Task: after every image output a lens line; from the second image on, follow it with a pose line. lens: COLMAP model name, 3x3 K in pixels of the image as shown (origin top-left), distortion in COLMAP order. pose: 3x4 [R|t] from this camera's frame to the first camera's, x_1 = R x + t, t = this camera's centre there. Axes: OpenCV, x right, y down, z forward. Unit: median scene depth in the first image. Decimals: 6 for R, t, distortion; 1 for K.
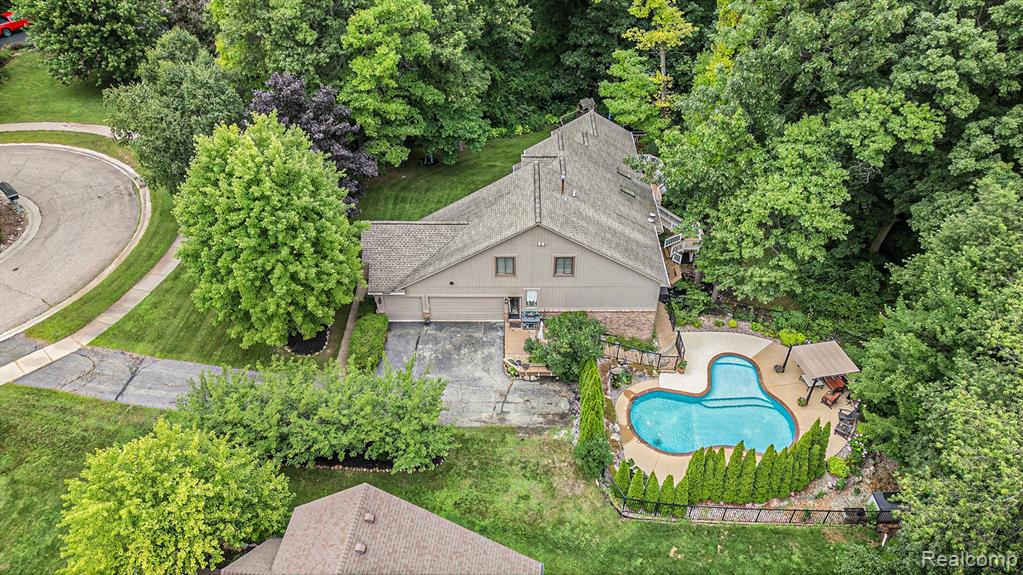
lens RADIAL K [[733.5, 0, 511.5], [0, 733.5, 287.5], [0, 0, 1]] dist [0.009646, 0.001415]
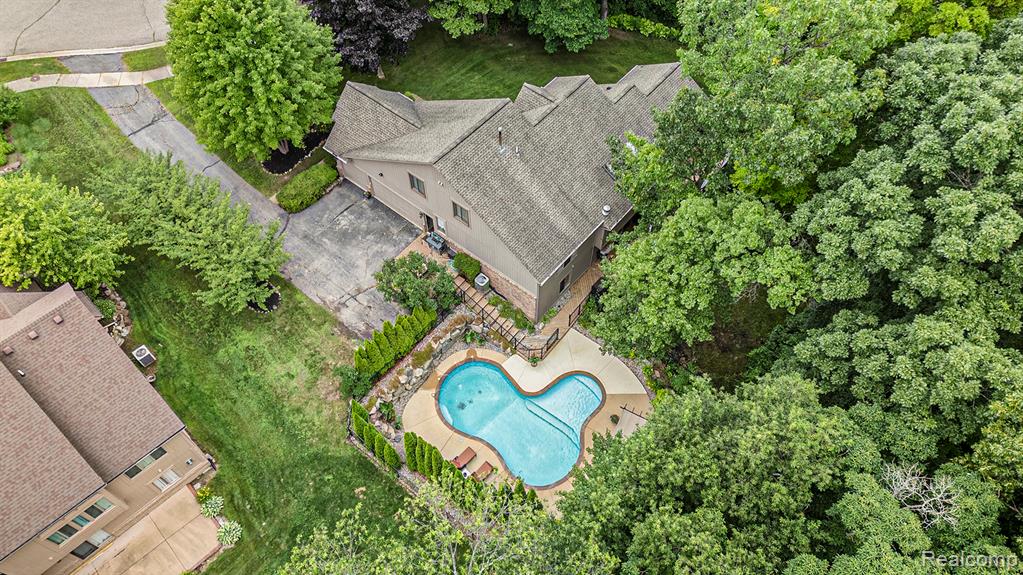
lens RADIAL K [[733.5, 0, 511.5], [0, 733.5, 287.5], [0, 0, 1]] dist [0.009646, 0.001415]
pose [[0.780205, 0.519883, -0.347853, 0.522398], [-0.414230, 0.846100, 0.335453, -0.304333], [0.468715, -0.117631, 0.875482, 0.146762]]
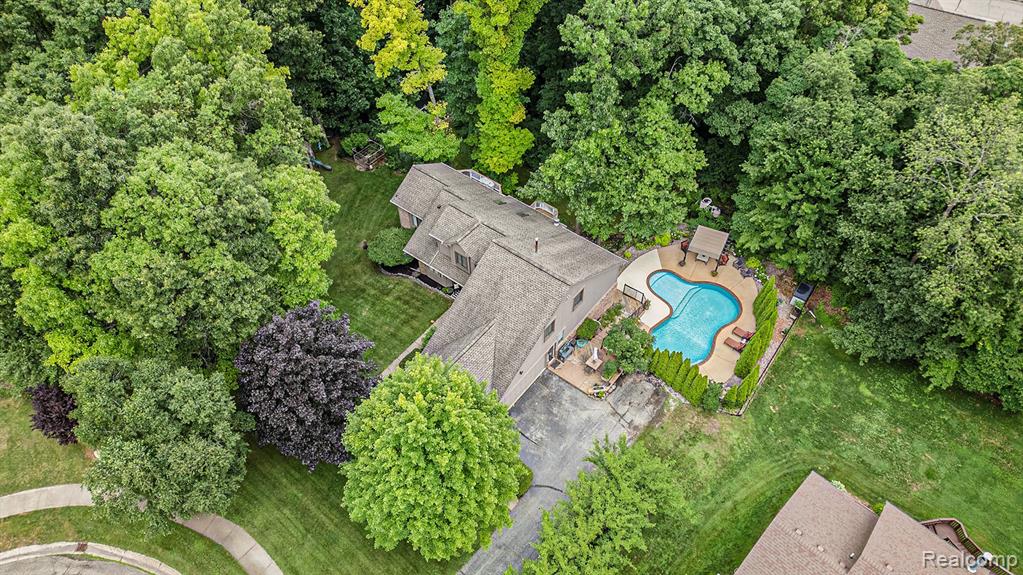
lens RADIAL K [[733.5, 0, 511.5], [0, 733.5, 287.5], [0, 0, 1]] dist [0.009646, 0.001415]
pose [[0.601976, -0.599424, 0.527556, -0.610561], [0.503958, 0.797670, 0.331285, -0.494274], [-0.619396, 0.066441, 0.782263, 0.129477]]
